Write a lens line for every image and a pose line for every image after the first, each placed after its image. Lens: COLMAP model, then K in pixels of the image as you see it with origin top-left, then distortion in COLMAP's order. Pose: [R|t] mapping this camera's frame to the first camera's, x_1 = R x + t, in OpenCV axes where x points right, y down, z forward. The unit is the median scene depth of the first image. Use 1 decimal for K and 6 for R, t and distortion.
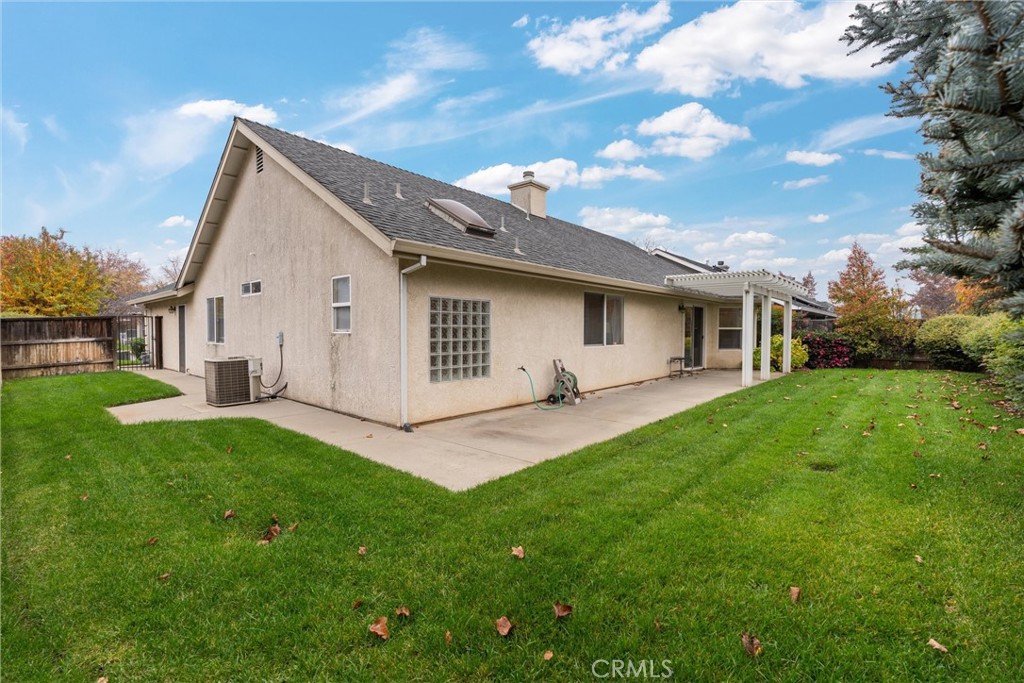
lens RADIAL K [[457.5, 0, 513.6], [0, 457.5, 341.2], [0, 0, 1]] dist [0.001487, 0.000169]
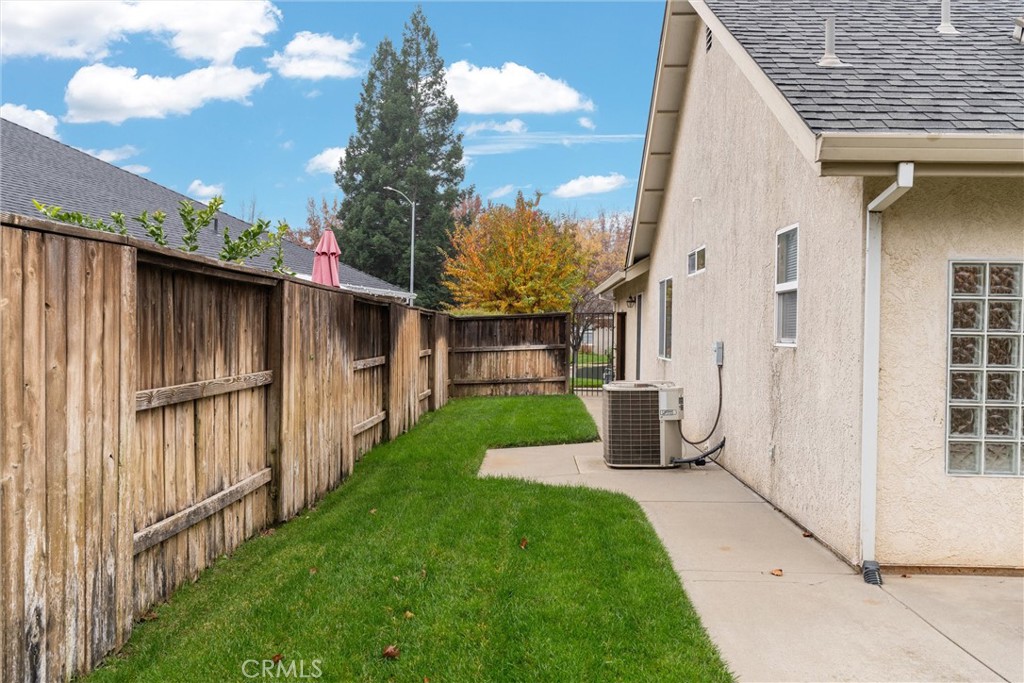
lens RADIAL K [[907.1, 0, 511.1], [0, 907.1, 339.4], [0, 0, 1]] dist [0.001372, 0.000989]
pose [[0.624110, 0.014168, -0.781208, 0.161389], [-0.028865, 0.999571, -0.004932, -0.009925], [0.780804, 0.025628, 0.624251, 0.155338]]
